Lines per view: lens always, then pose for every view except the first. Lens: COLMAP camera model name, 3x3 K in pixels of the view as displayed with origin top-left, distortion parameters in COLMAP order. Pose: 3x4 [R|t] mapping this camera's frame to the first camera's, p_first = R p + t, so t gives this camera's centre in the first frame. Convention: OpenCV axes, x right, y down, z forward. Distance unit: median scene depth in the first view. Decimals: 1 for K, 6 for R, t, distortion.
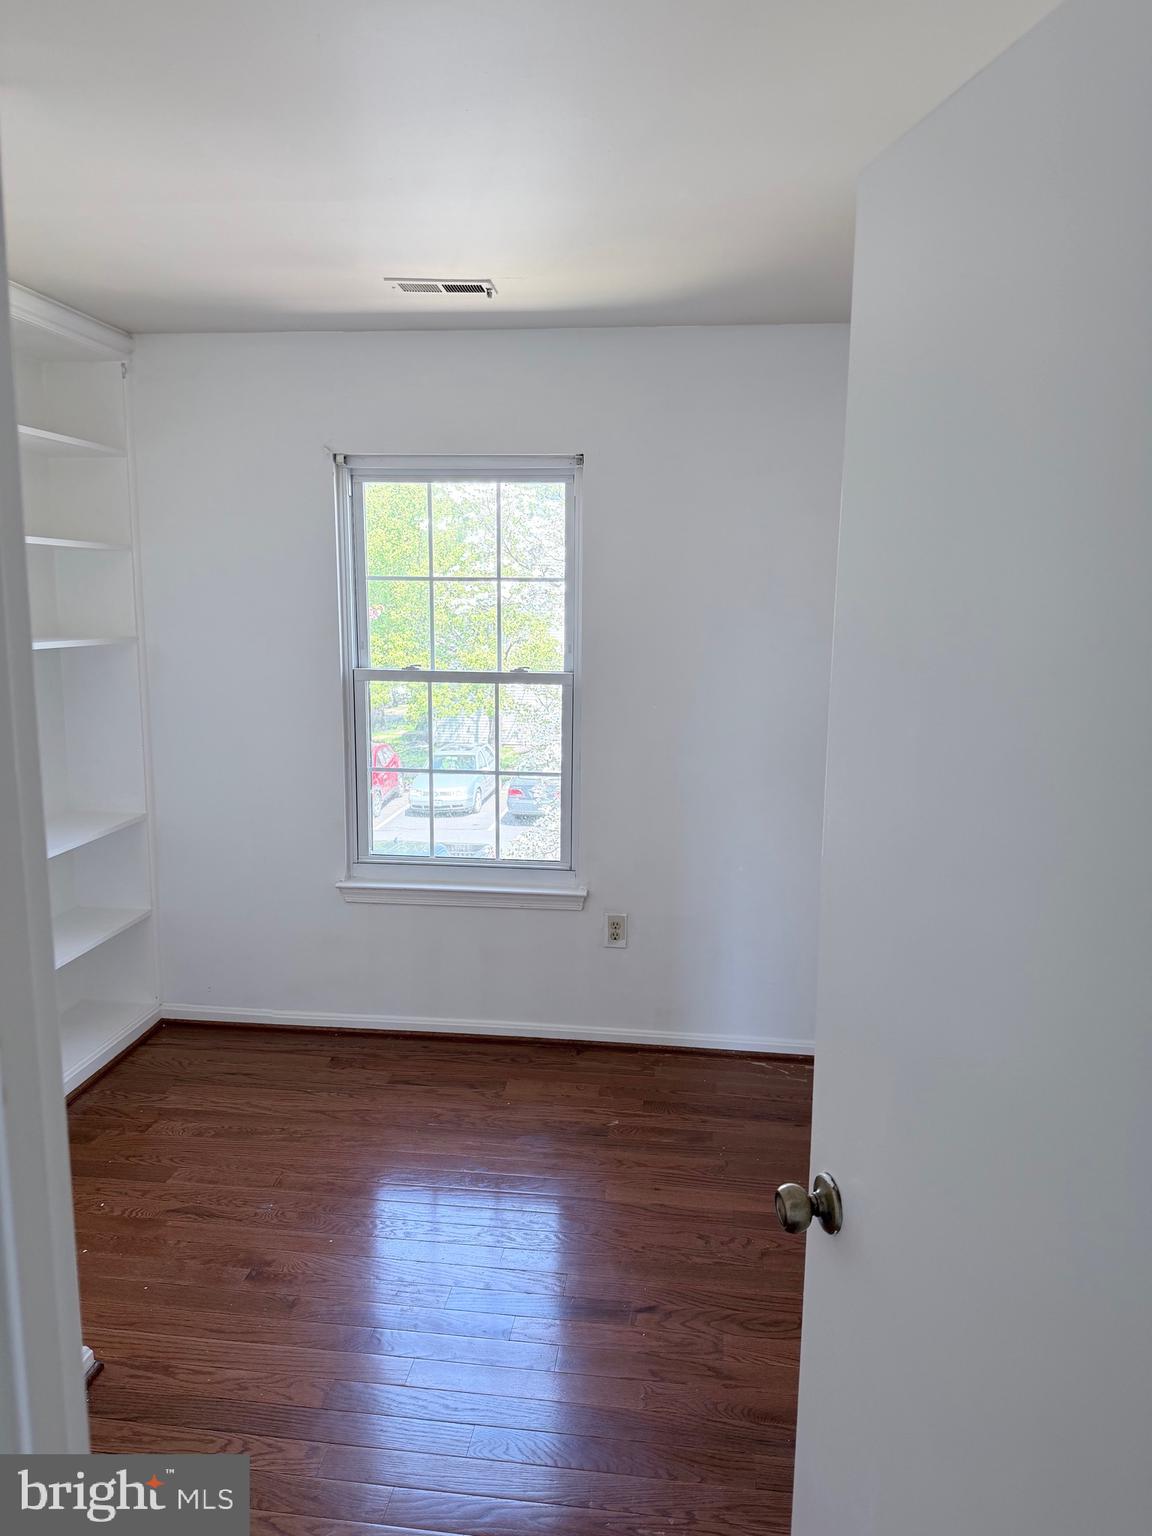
lens RADIAL K [[1028.7, 0, 576.0], [0, 1028.7, 768.0], [0, 0, 1]] dist [0.114256, -0.267712]
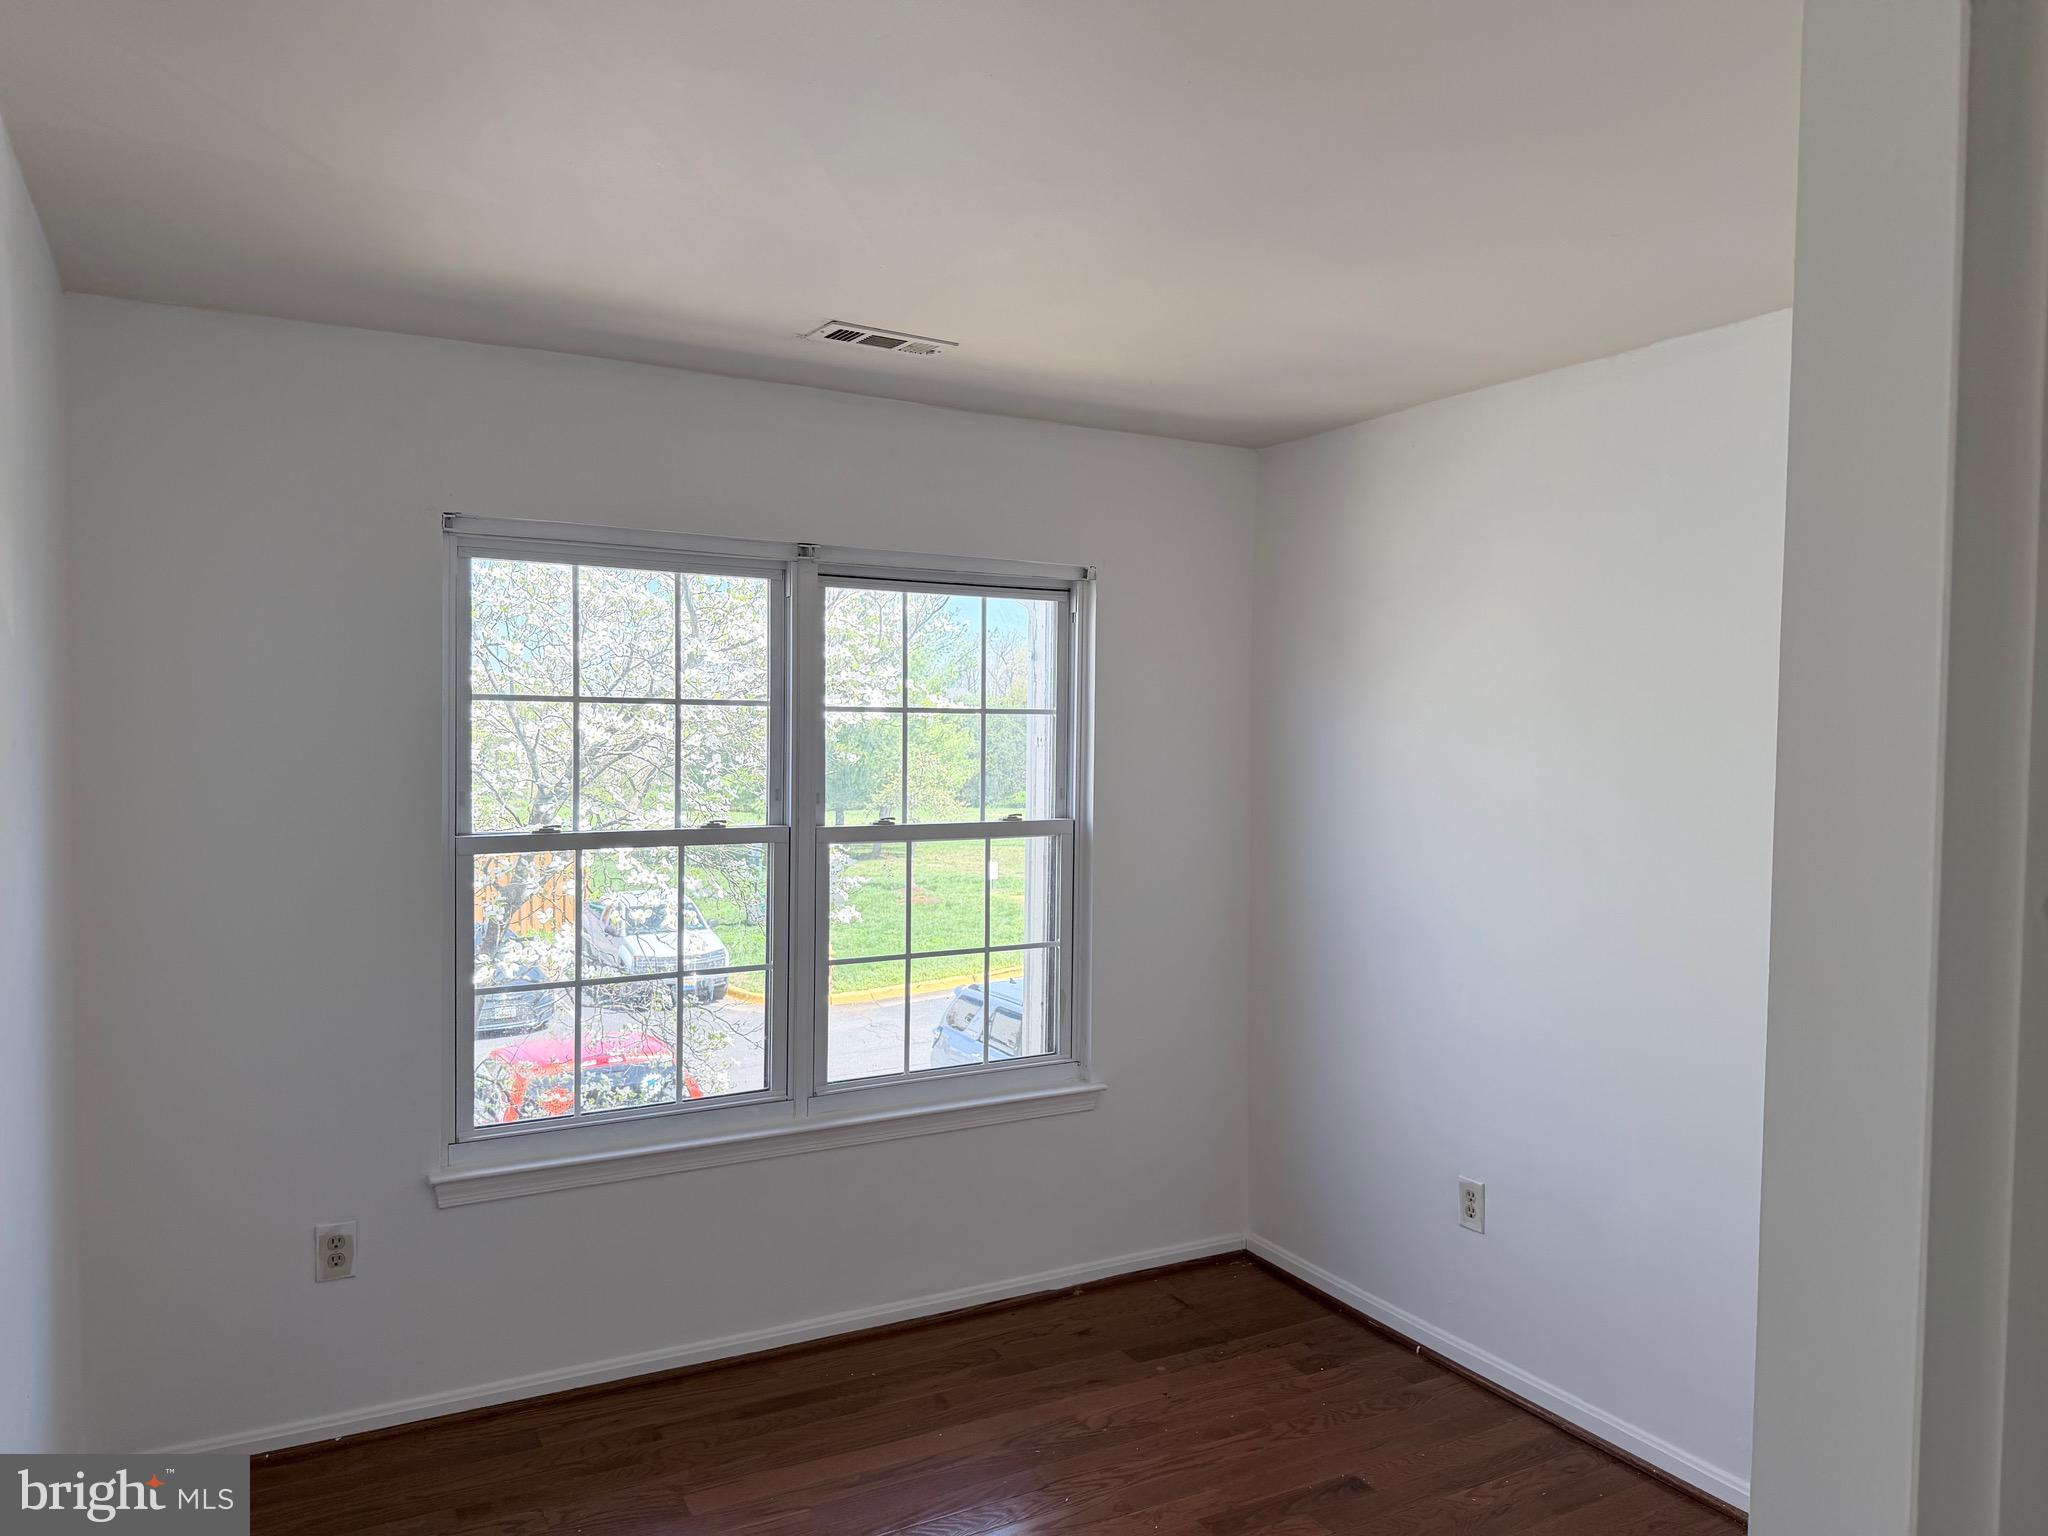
lens RADIAL K [[1450.0, 0, 1024.0], [0, 1450.0, 768.0], [0, 0, 1]] dist [0.058466, 0.000165]
pose [[0.806643, -0.020083, 0.590697, -0.479626], [0.094339, 0.990984, -0.095135, -0.017823], [-0.583461, 0.132466, 0.801265, 0.053127]]
